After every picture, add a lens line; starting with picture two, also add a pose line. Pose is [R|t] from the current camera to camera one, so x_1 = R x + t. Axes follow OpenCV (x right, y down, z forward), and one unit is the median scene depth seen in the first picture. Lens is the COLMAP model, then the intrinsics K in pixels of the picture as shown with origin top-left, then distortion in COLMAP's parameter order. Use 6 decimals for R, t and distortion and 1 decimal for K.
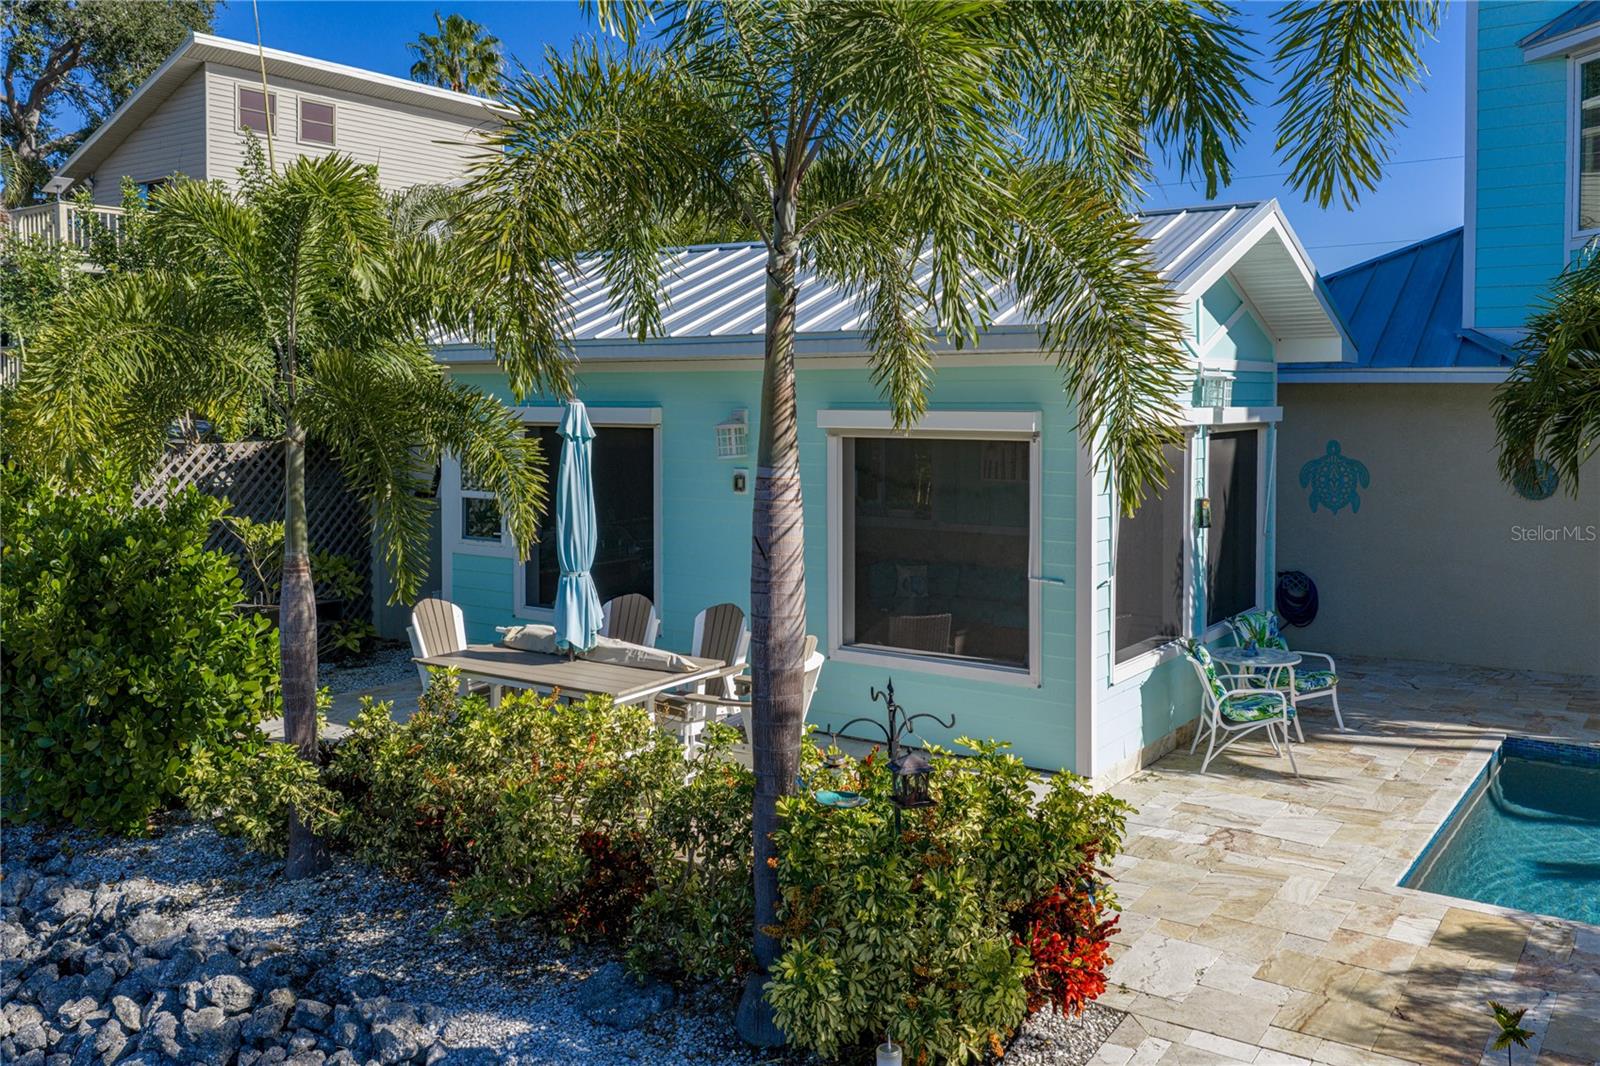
lens RADIAL K [[1370.1, 0, 779.7], [0, 1370.1, 502.3], [0, 0, 1]] dist [0.000374, -0.010776]
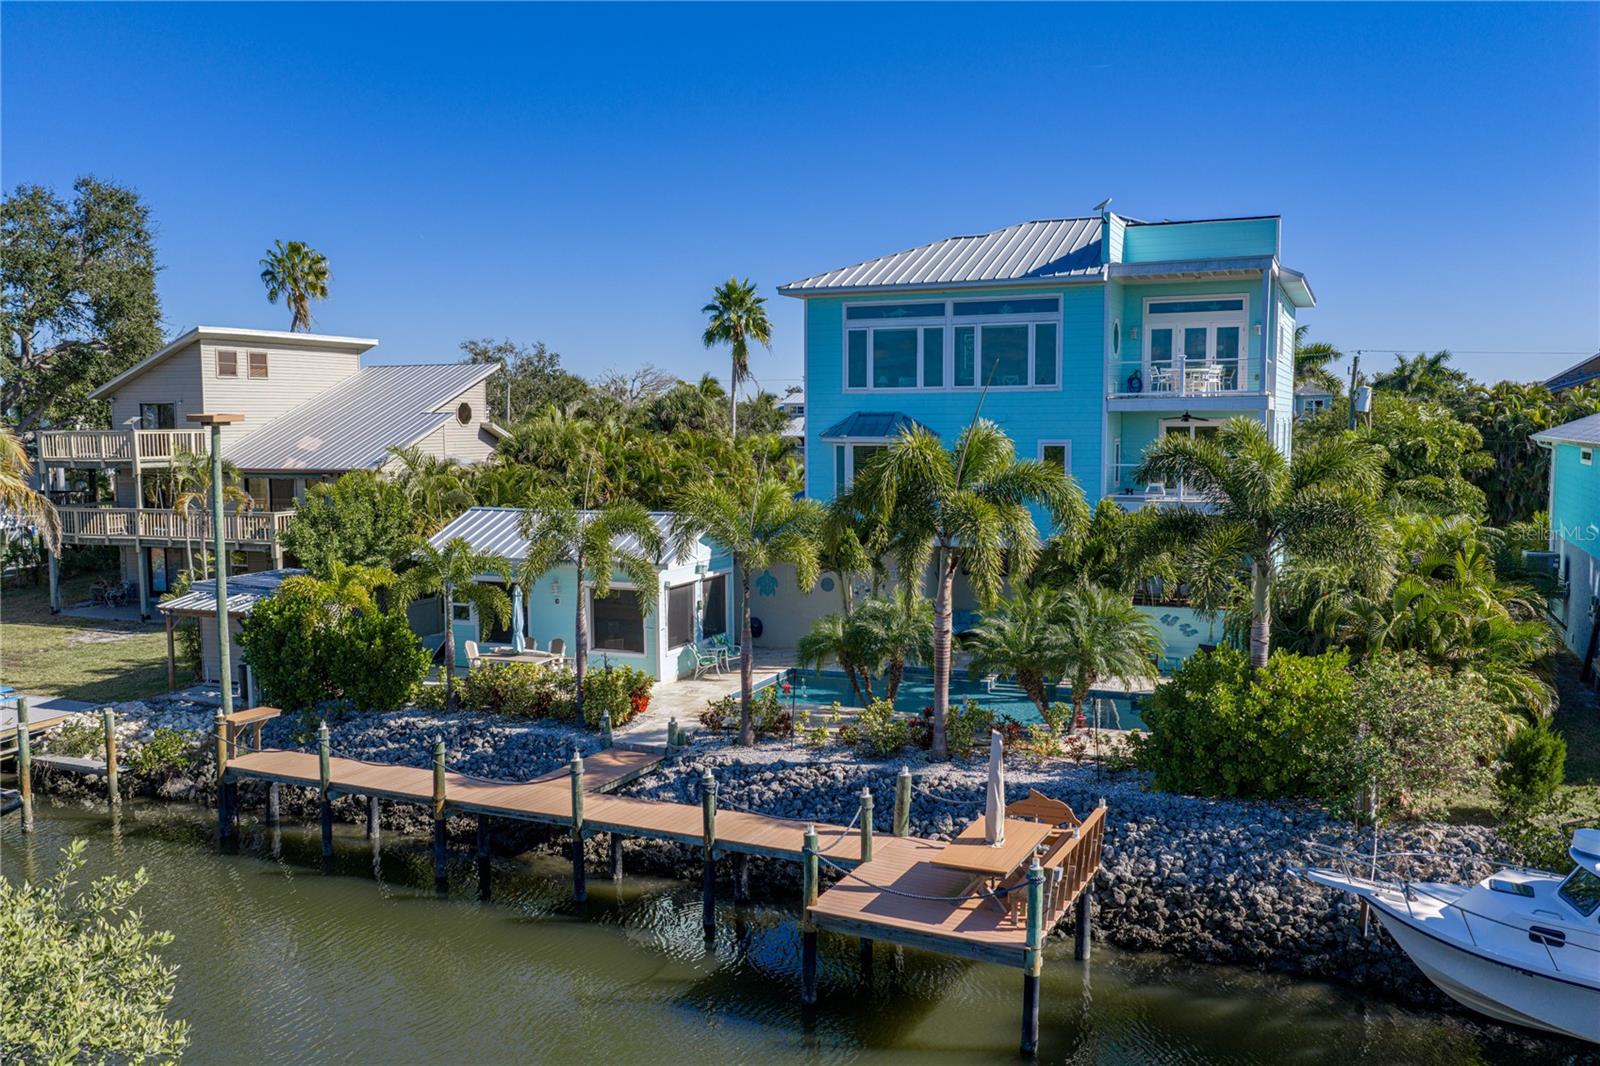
lens RADIAL K [[1328.9, 0, 810.1], [0, 1328.9, 527.7], [0, 0, 1]] dist [0.038494, -0.063885]
pose [[0.972286, -0.019522, 0.232978, -0.191609], [0.019980, 0.999800, 0.000394, -0.191528], [-0.232939, 0.004272, 0.972482, -2.391820]]
